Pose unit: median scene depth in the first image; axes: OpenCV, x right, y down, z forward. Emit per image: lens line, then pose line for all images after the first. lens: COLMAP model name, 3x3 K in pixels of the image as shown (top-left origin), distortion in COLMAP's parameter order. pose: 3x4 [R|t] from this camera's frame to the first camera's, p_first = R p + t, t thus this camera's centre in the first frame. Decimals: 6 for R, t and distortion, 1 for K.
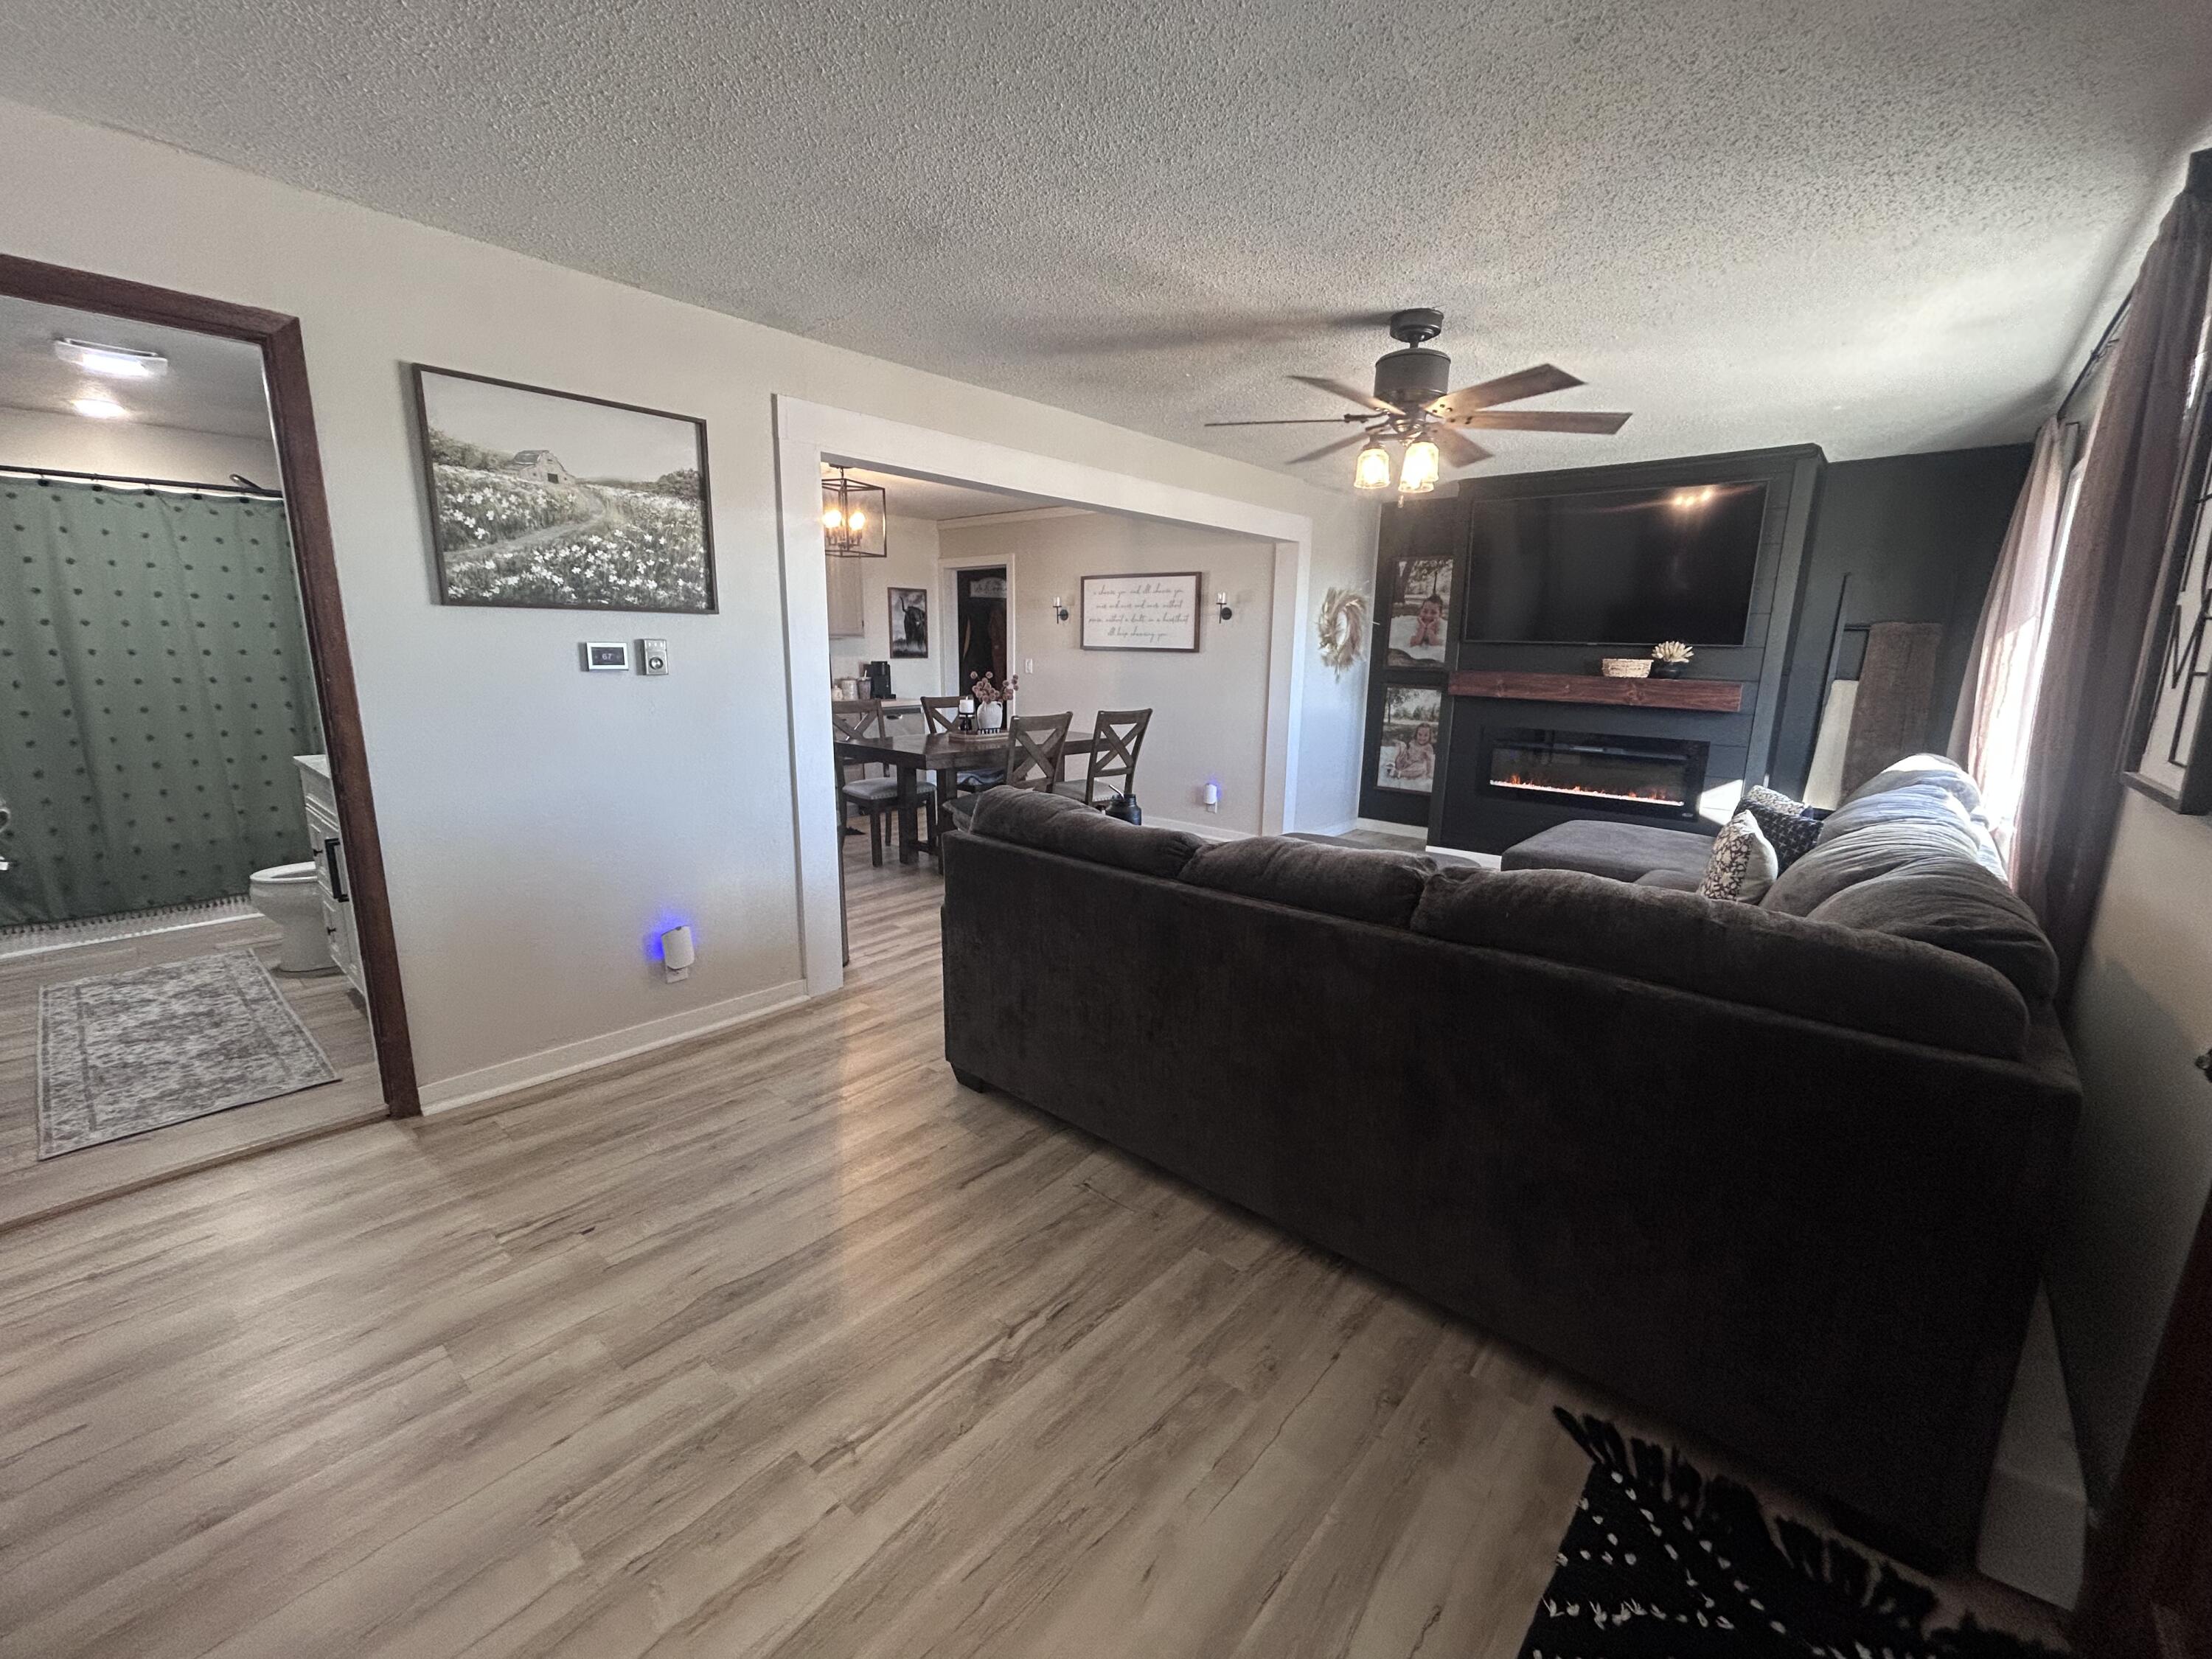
lens RADIAL K [[932.8, 0, 1083.4], [0, 932.8, 833.3], [0, 0, 1]] dist [-0.002313, 0.000438]
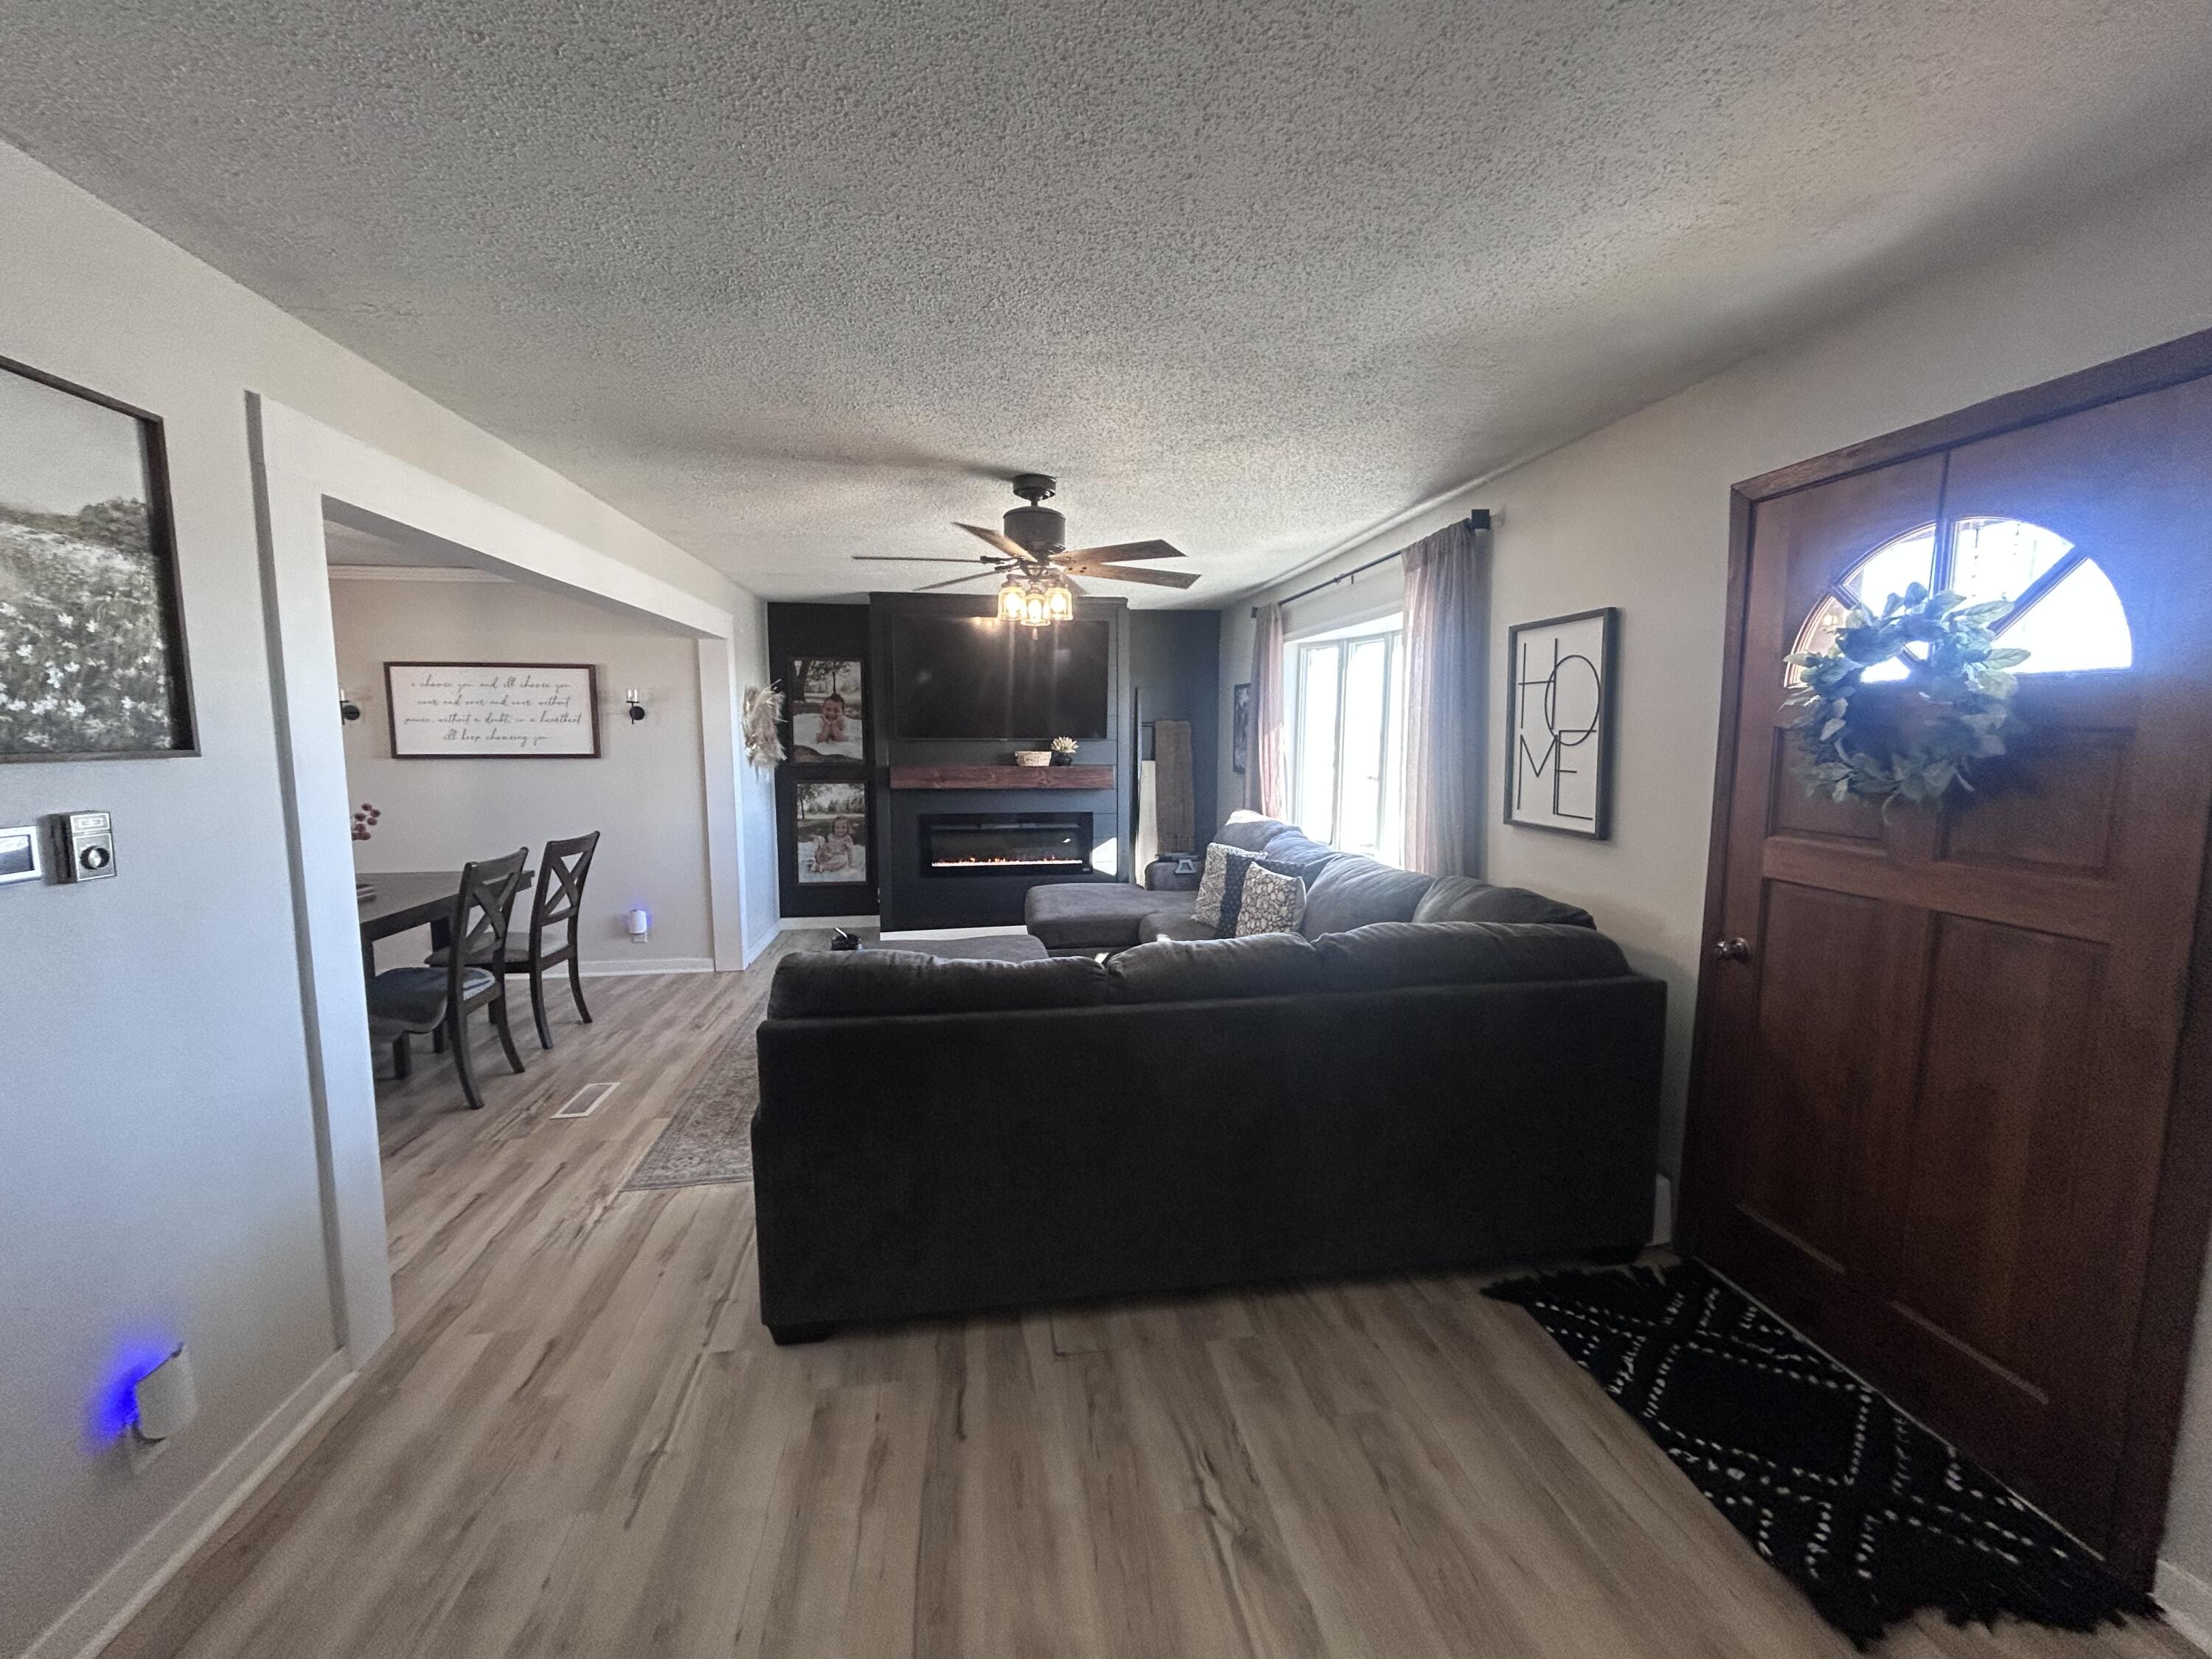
lens RADIAL K [[927.4, 0, 1140.4], [0, 927.4, 823.6], [0, 0, 1]] dist [-0.005645, -0.000209]
pose [[0.614470, -0.098547, 0.782761, -0.305919], [0.167627, 0.985822, -0.007475, -0.061645], [-0.770926, 0.135805, 0.622278, 0.144897]]
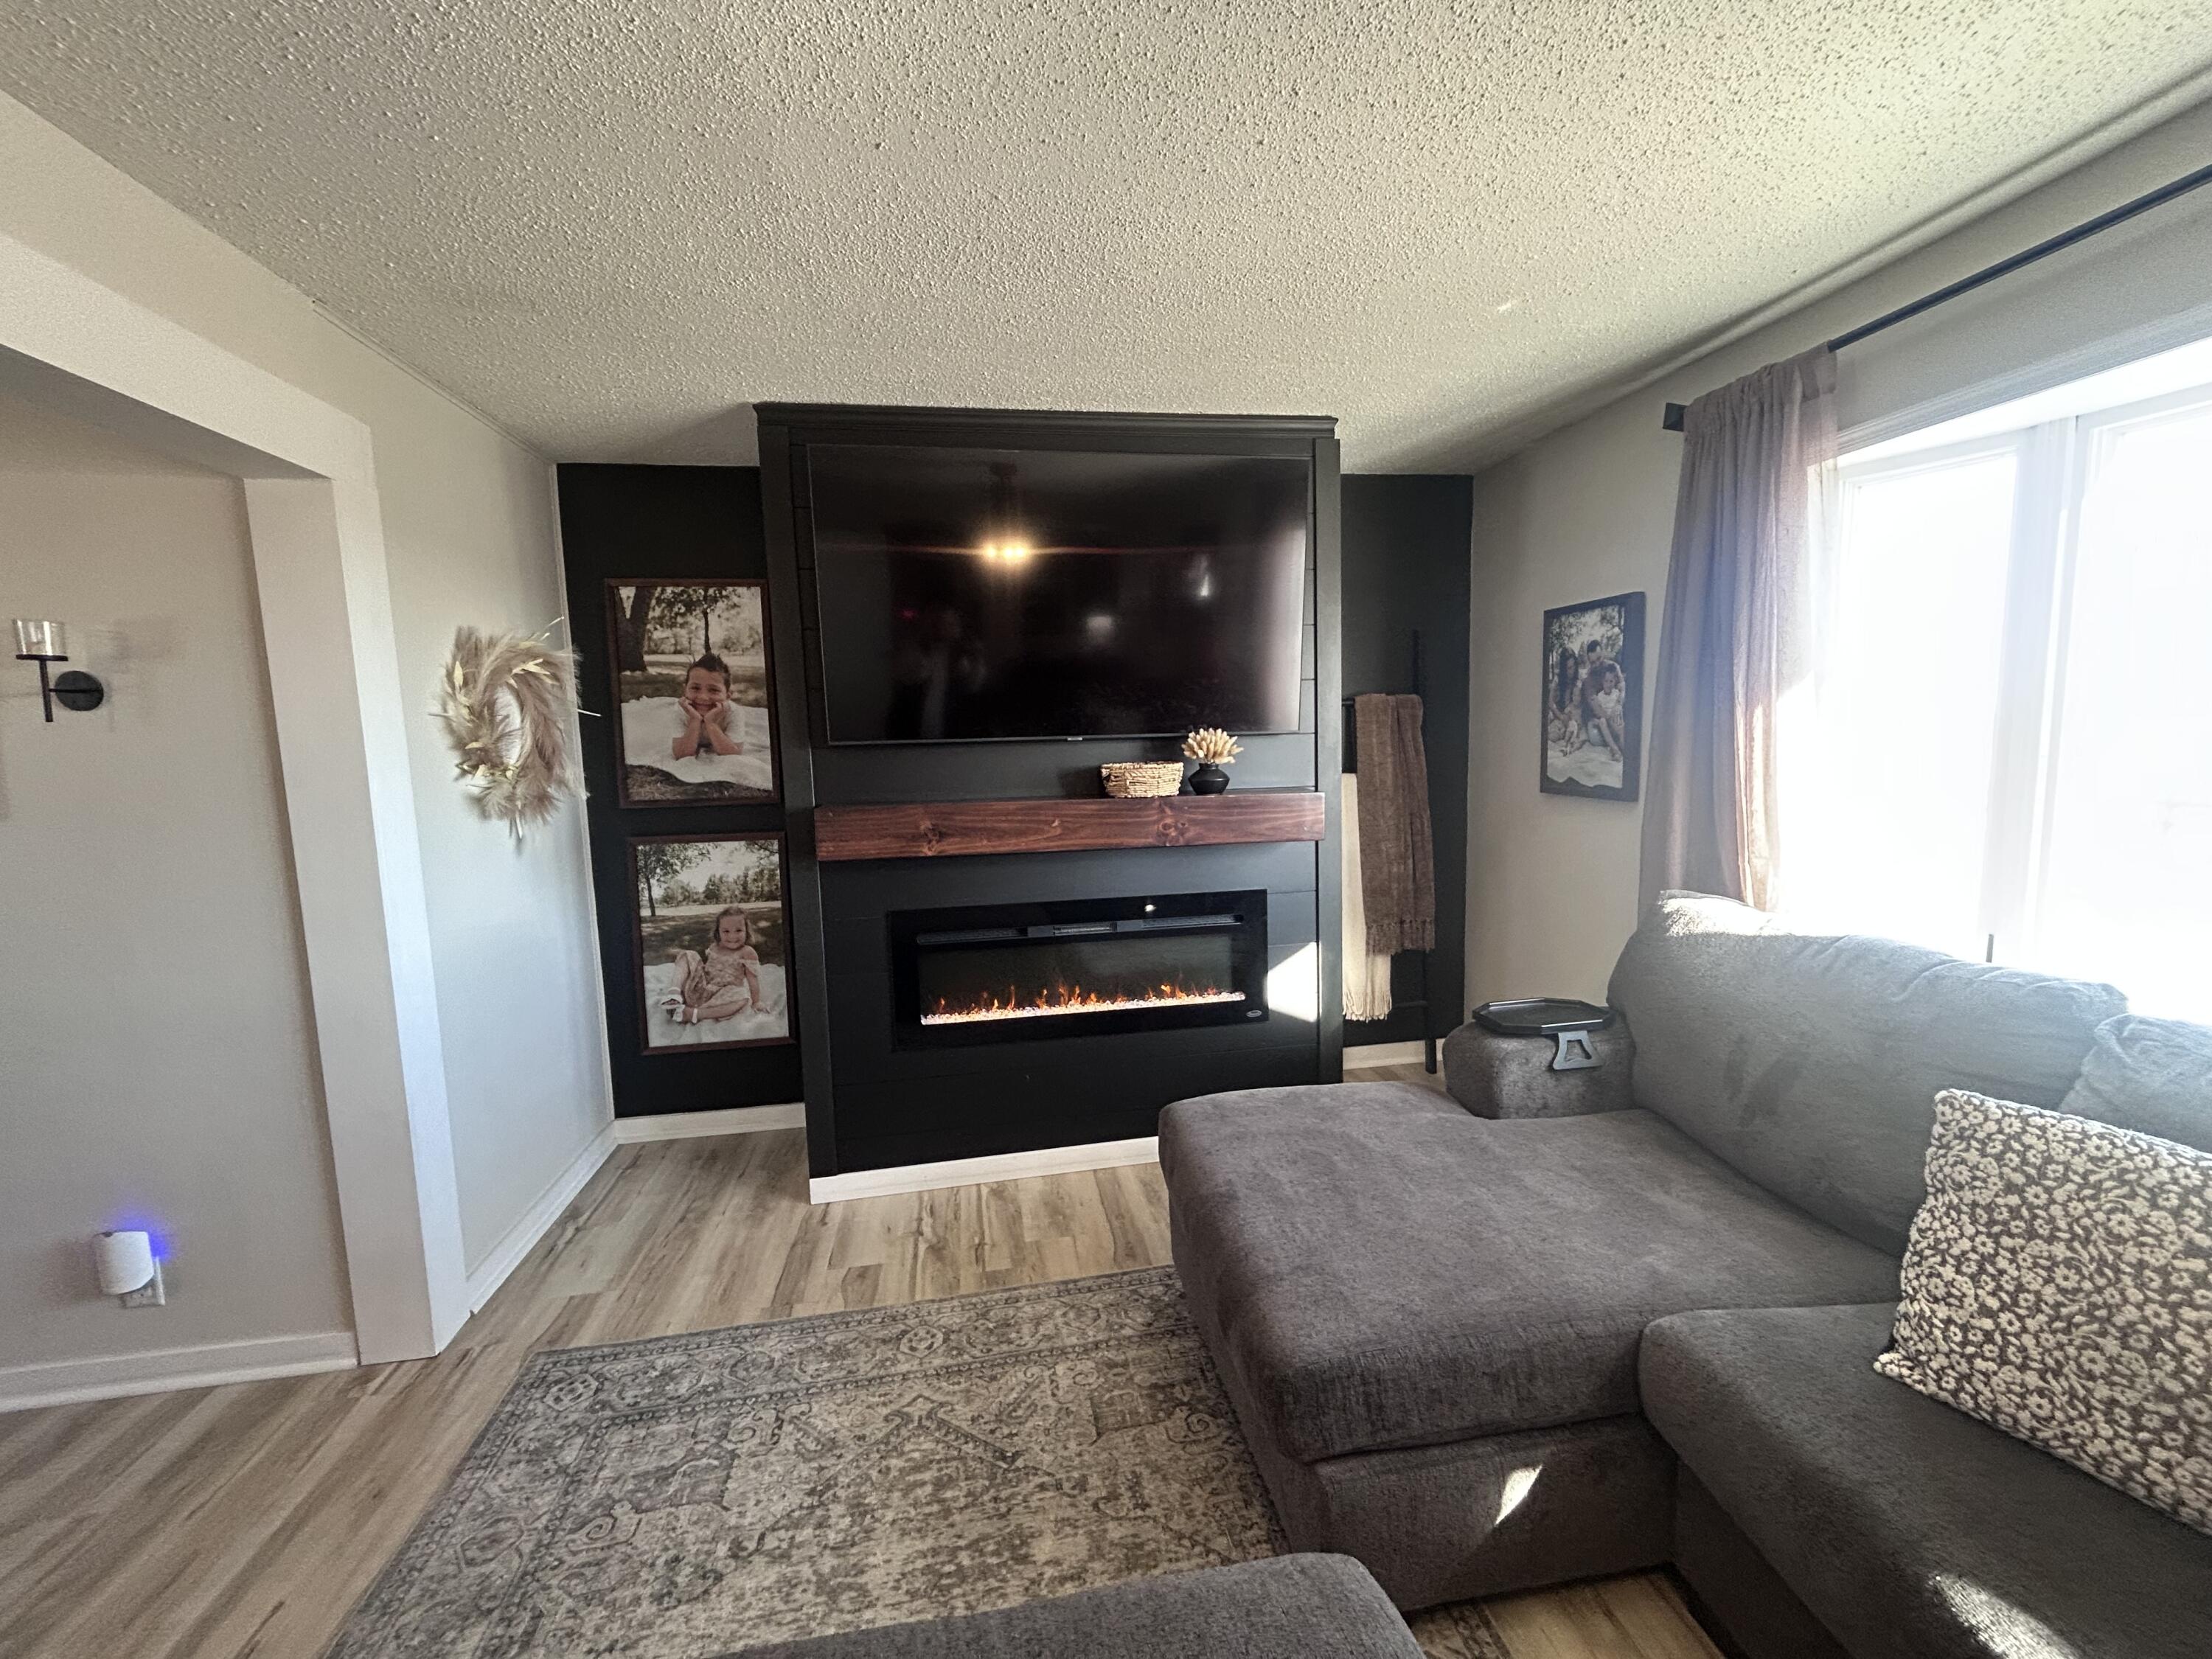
lens RADIAL K [[898.9, 0, 1106.8], [0, 898.9, 827.4], [0, 0, 1]] dist [0.002686, 0.000064]
pose [[0.627104, -0.116538, 0.770168, 0.165181], [0.195586, 0.980626, -0.010871, -0.152291], [-0.753981, 0.157451, 0.637748, 0.702819]]
